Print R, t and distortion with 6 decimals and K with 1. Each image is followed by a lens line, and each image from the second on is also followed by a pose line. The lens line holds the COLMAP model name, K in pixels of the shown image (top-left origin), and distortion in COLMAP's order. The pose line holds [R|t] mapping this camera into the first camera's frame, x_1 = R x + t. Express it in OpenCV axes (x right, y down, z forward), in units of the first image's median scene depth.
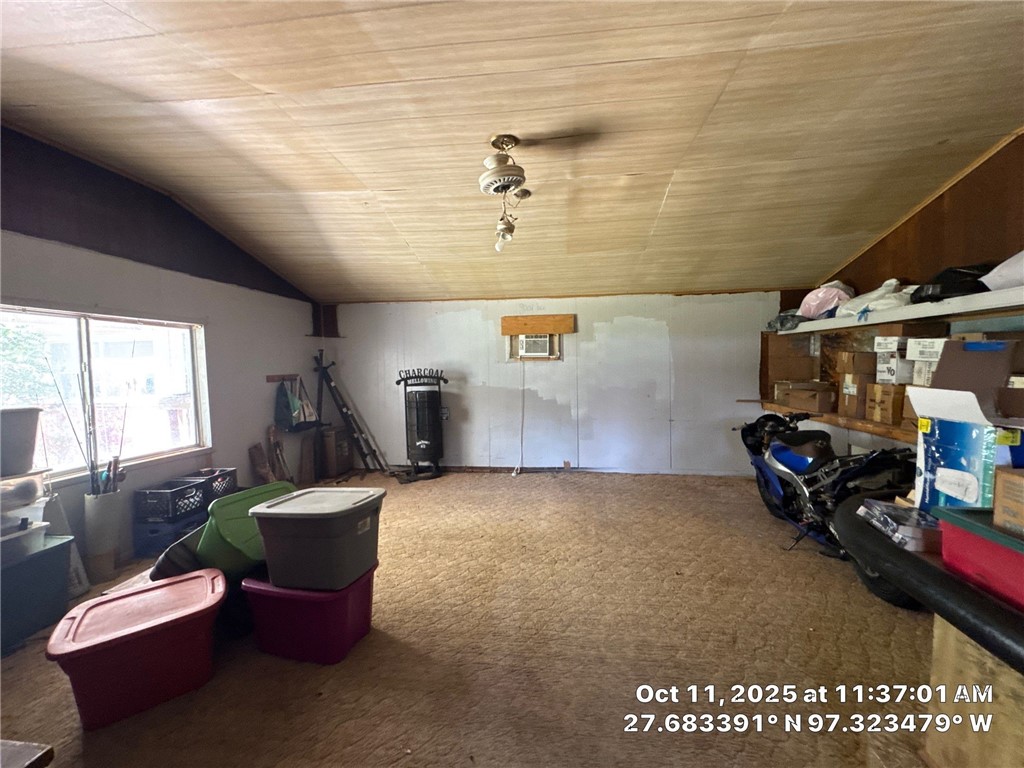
lens RADIAL K [[409.3, 0, 514.2], [0, 409.3, 384.0], [0, 0, 1]] dist [-0.004721, 0.000756]
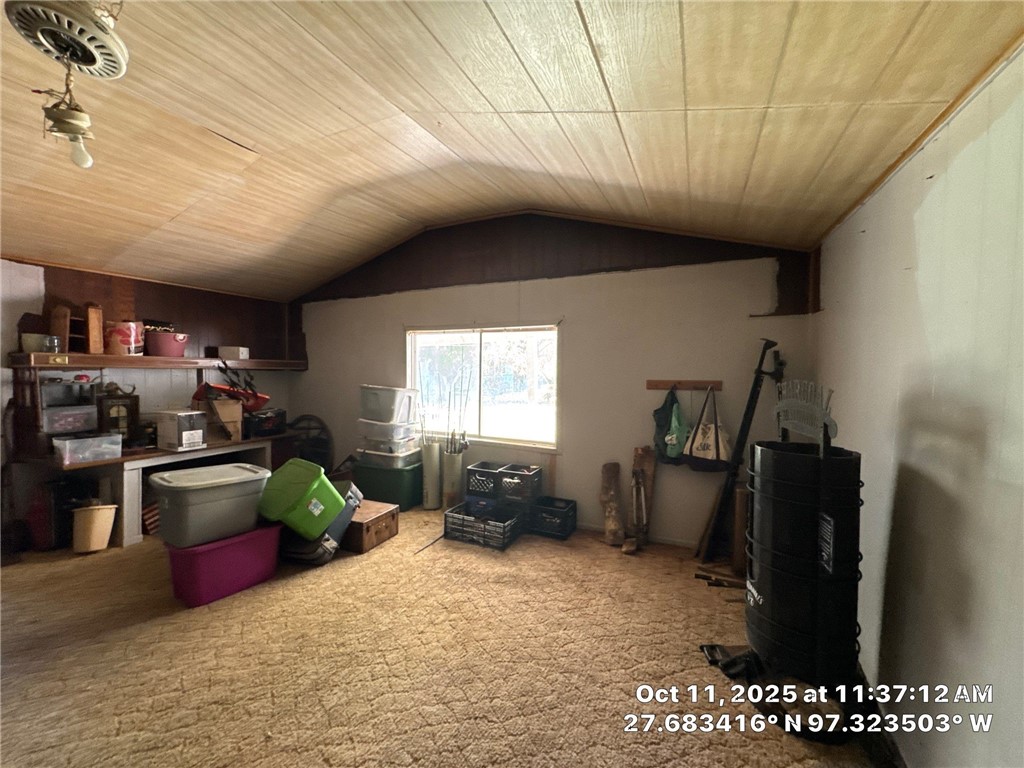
lens RADIAL K [[409.3, 0, 512.7], [0, 409.3, 381.8], [0, 0, 1]] dist [-0.004721, 0.000756]
pose [[-0.306322, 0.041699, -0.951014, 0.256294], [-0.050597, 0.996915, 0.060009, -0.069662], [0.950582, 0.066500, -0.303267, 1.365800]]
